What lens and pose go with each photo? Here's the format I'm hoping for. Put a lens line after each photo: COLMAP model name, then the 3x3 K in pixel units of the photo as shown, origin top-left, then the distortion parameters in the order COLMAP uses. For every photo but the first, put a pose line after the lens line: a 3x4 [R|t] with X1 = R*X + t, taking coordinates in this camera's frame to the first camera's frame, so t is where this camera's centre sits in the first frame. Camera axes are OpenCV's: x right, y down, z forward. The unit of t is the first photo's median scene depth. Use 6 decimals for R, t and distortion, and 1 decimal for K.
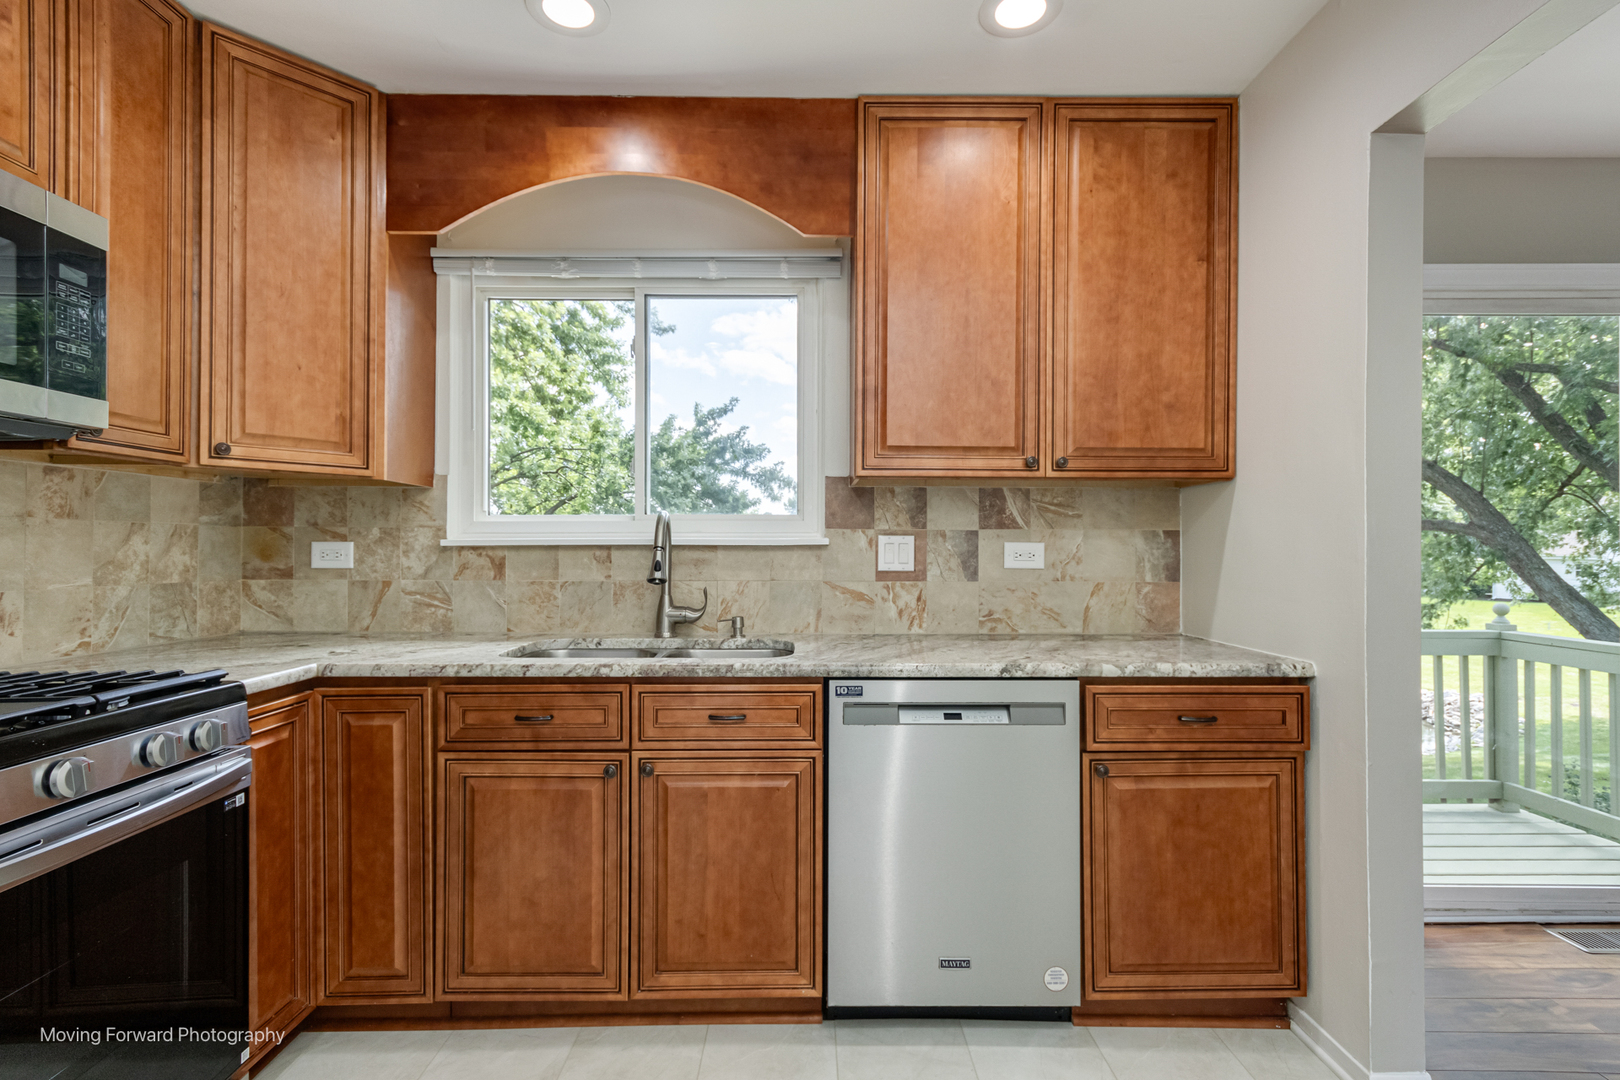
lens RADIAL K [[751.0, 0, 811.8], [0, 751.0, 546.7], [0, 0, 1]] dist [0.002965, 0.000866]
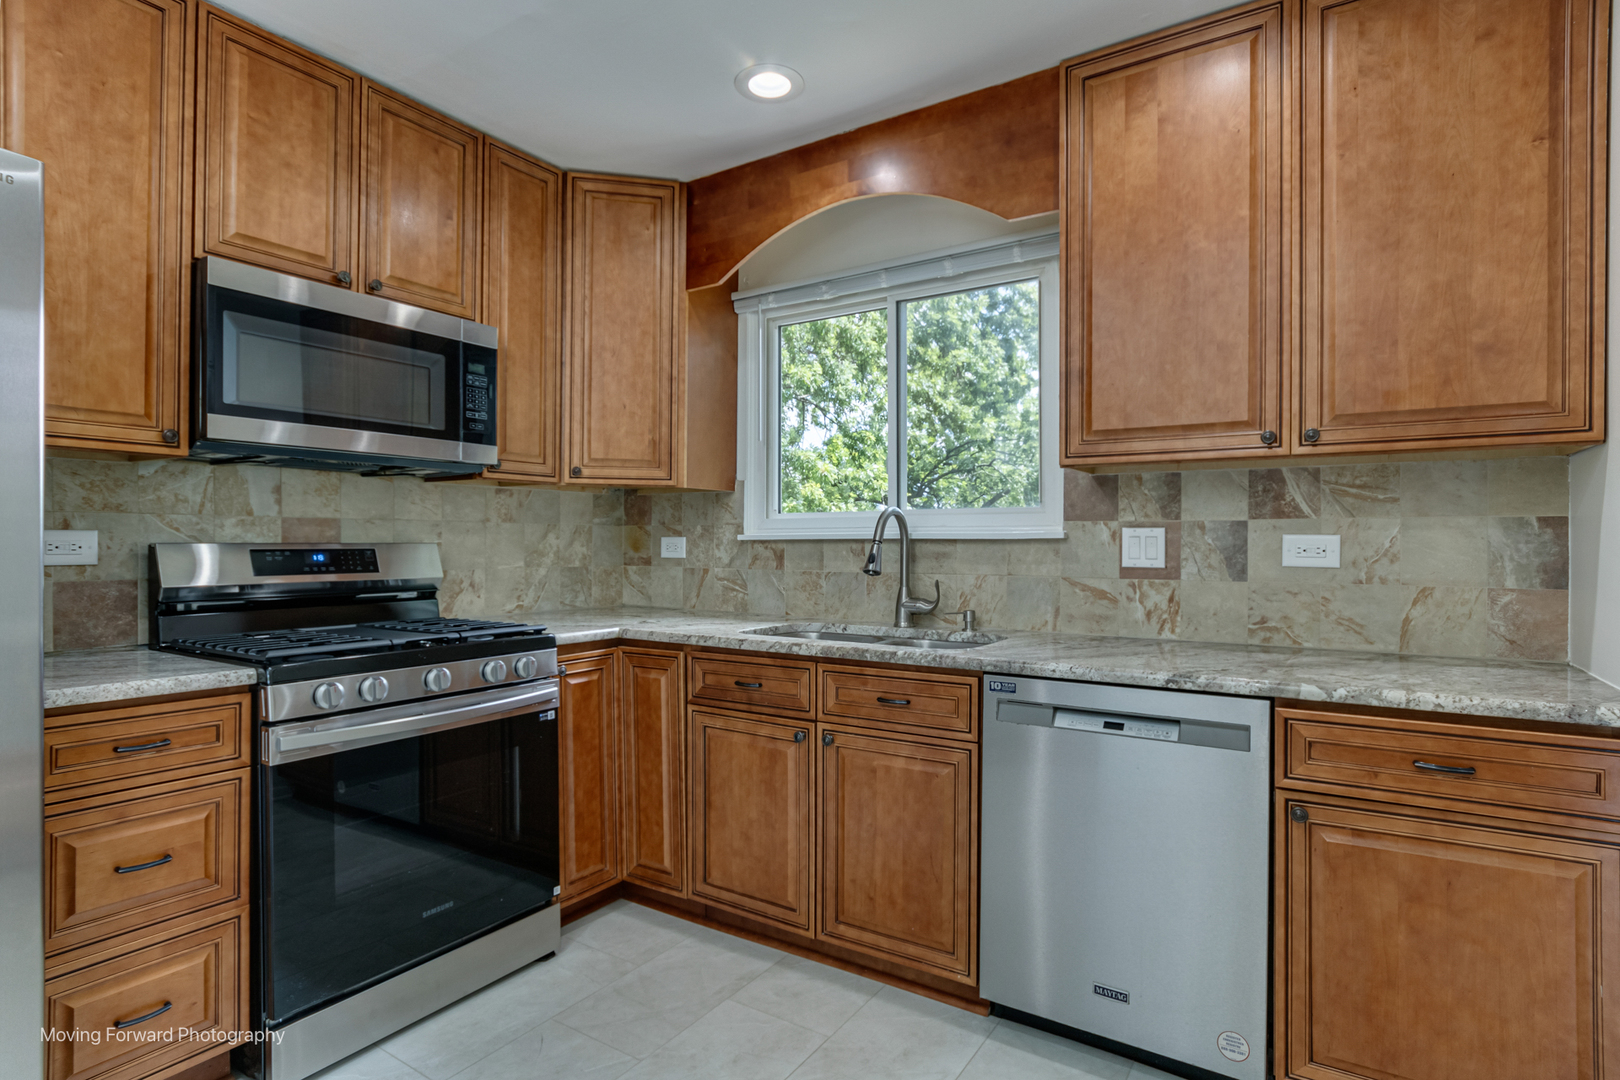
lens RADIAL K [[812.2, 0, 813.0], [0, 812.2, 545.2], [0, 0, 1]] dist [-0.023331, 0.004992]
pose [[0.834131, 0.001772, -0.551563, 0.360366], [0.000670, 0.999991, 0.004227, 0.001836], [0.551565, -0.003896, 0.834123, -0.015598]]
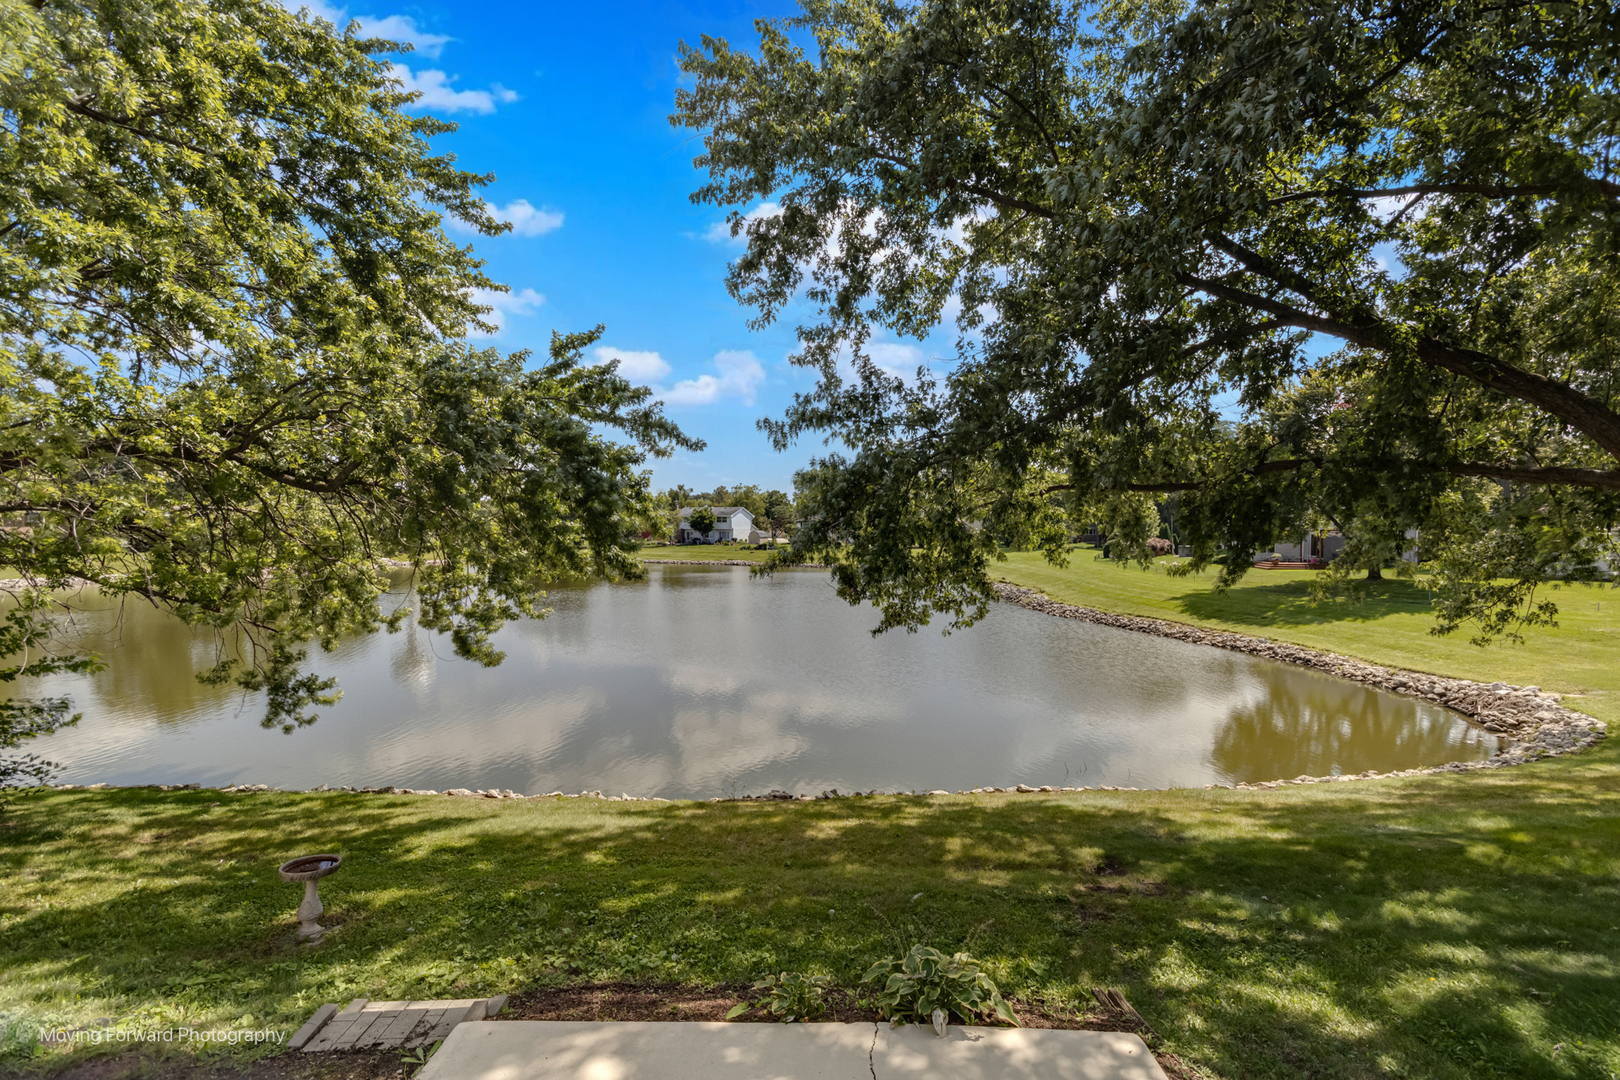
lens RADIAL K [[748.9, 0, 819.9], [0, 748.9, 526.9], [0, 0, 1]] dist [0.002454, -0.000049]
pose [[0.999962, -0.006285, -0.005969, 0.863575], [0.006289, 0.999980, 0.000792, 0.078247], [0.005963, -0.000830, 0.999982, 1.795587]]
